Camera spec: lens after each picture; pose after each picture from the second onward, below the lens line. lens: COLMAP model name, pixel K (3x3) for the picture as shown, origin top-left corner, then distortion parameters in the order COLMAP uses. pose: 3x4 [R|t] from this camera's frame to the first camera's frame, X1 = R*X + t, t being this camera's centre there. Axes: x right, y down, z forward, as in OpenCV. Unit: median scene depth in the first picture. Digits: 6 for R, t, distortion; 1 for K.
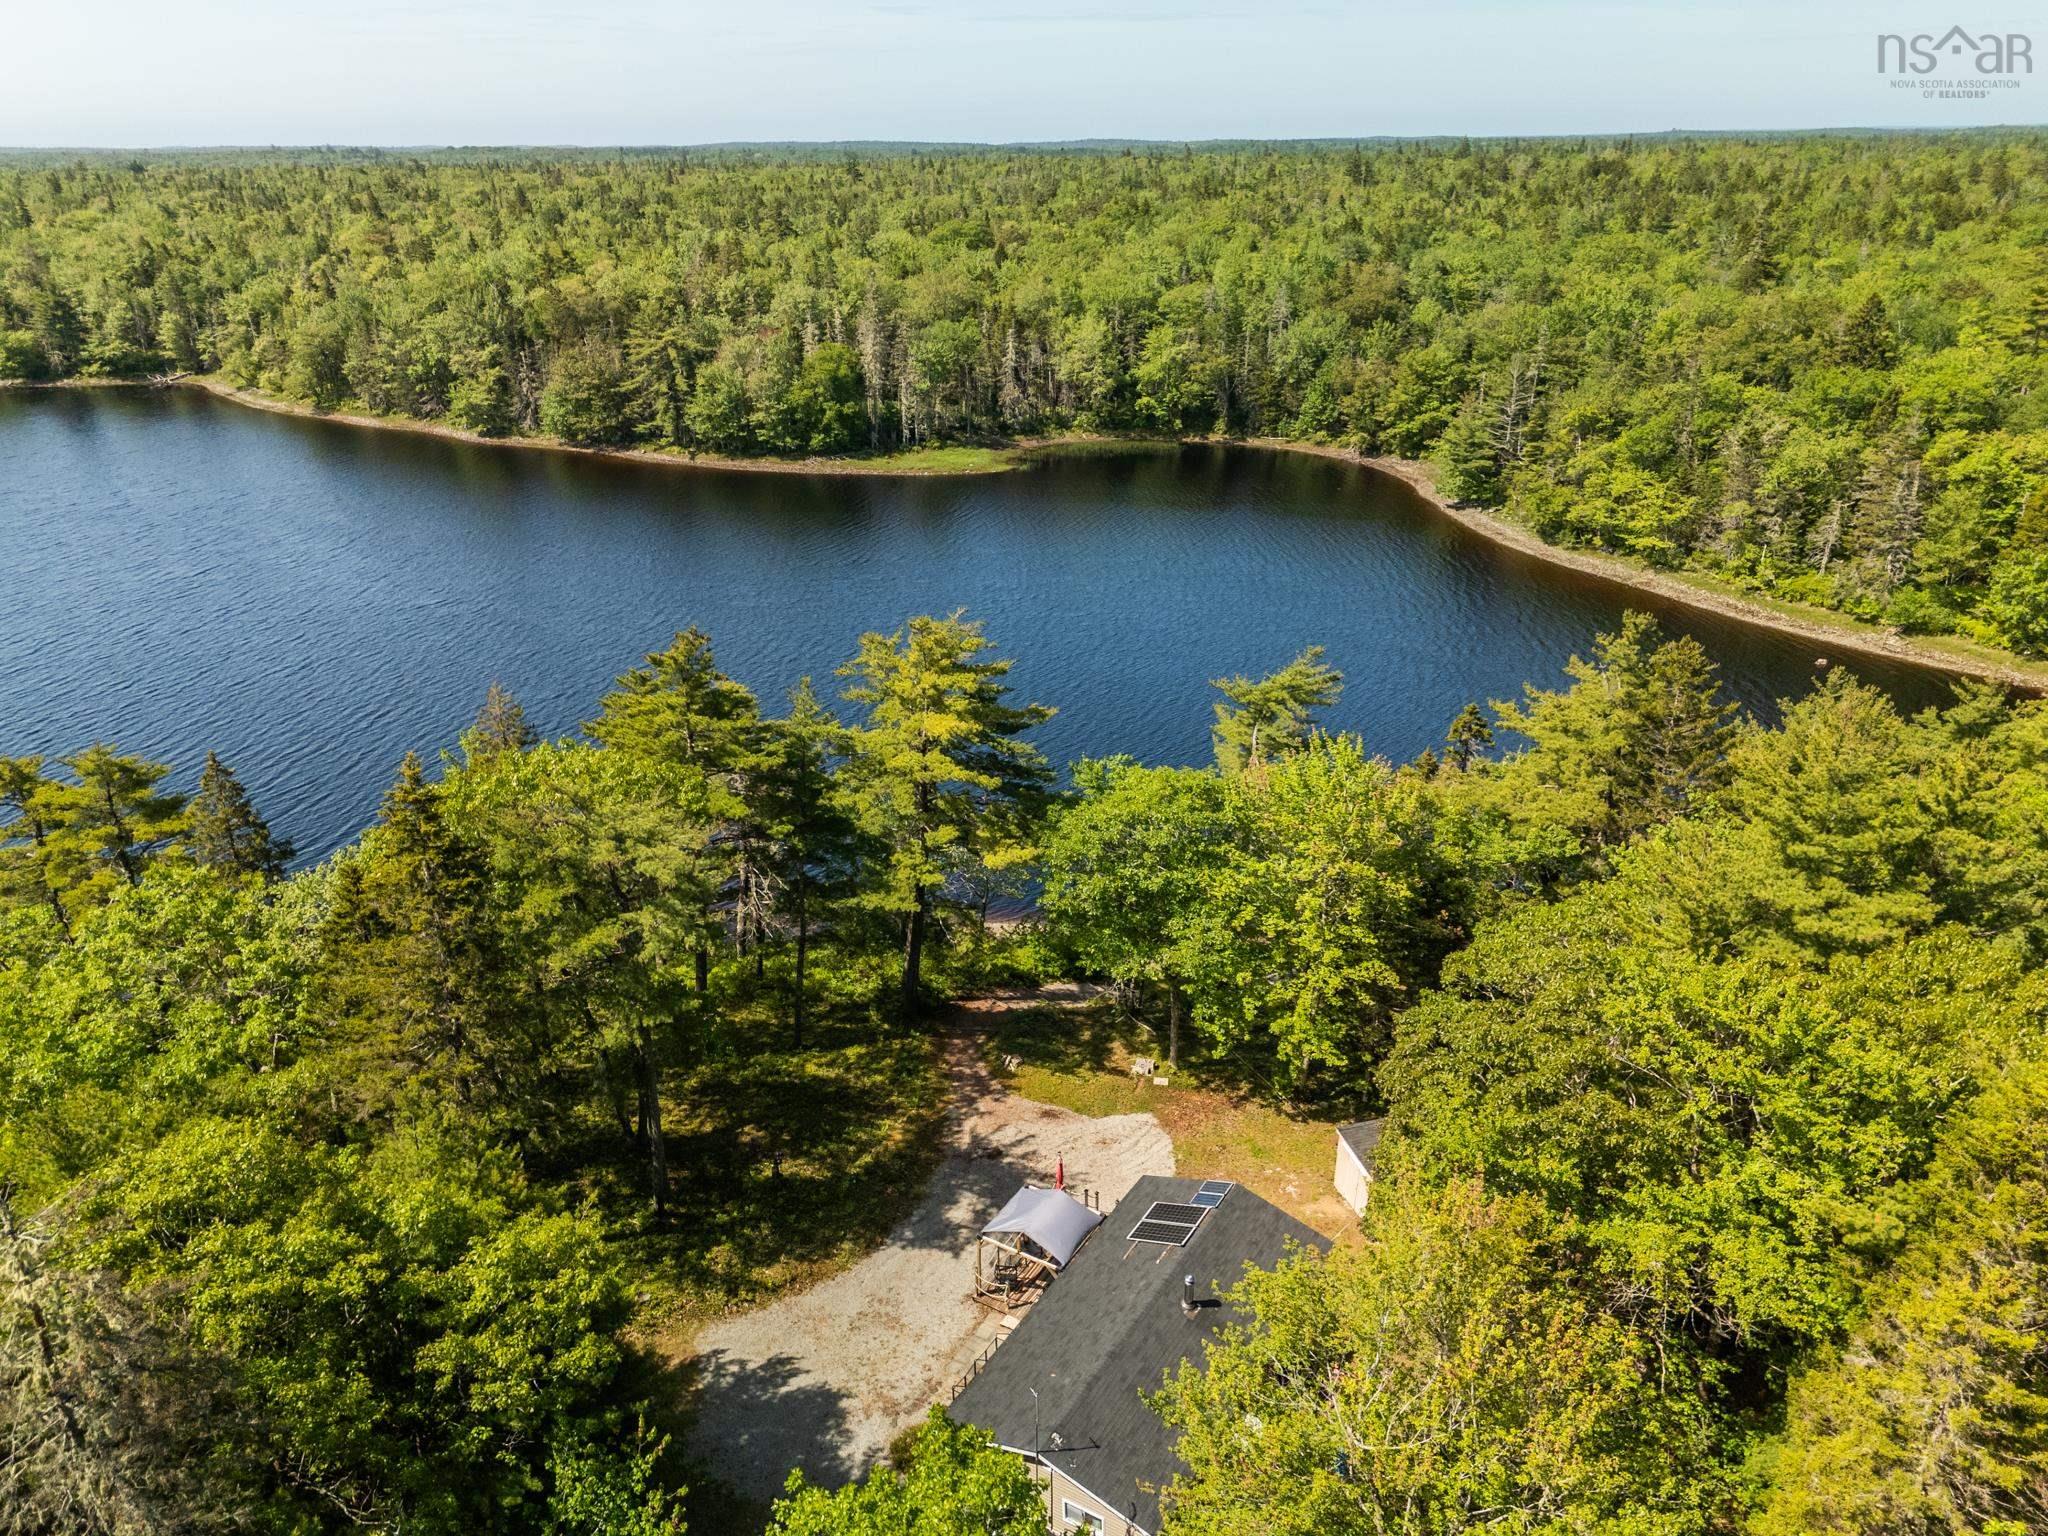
lens RADIAL K [[1433.1, 0, 1024.0], [0, 1433.1, 768.0], [0, 0, 1]] dist [0.089732, -0.058843]
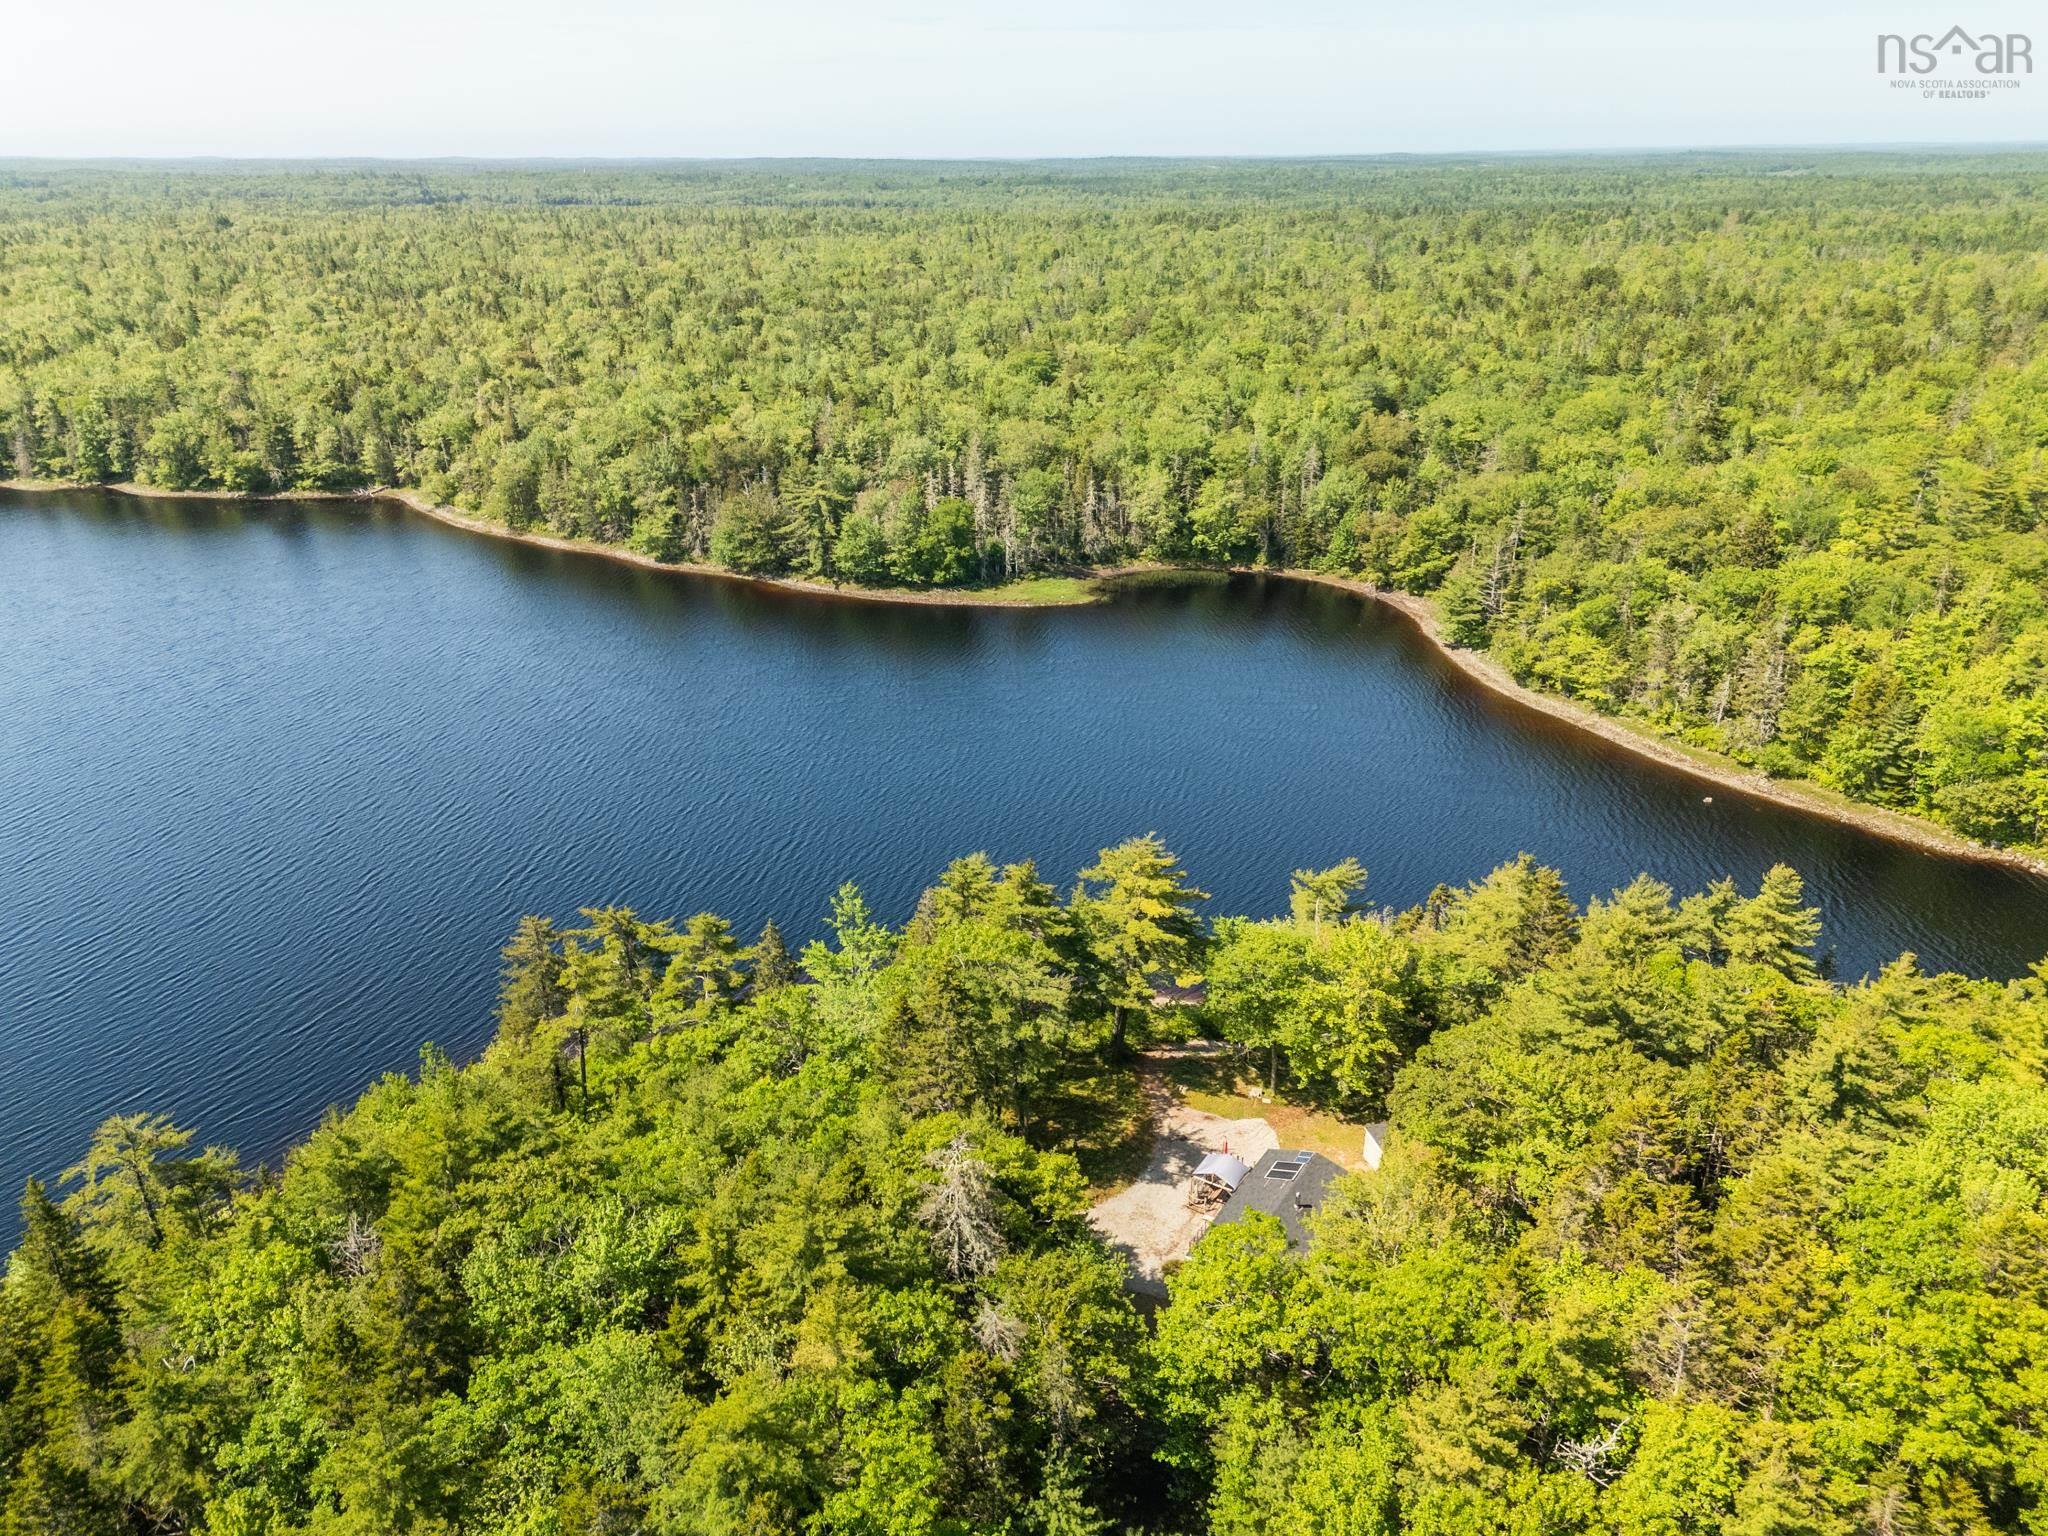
lens RADIAL K [[1433.1, 0, 1024.0], [0, 1433.1, 768.0], [0, 0, 1]] dist [0.089732, -0.058843]
pose [[0.999930, 0.007634, -0.009044, -0.068254], [-0.007684, 0.999955, -0.005577, -0.065370], [0.009001, 0.005646, 0.999944, -0.284455]]
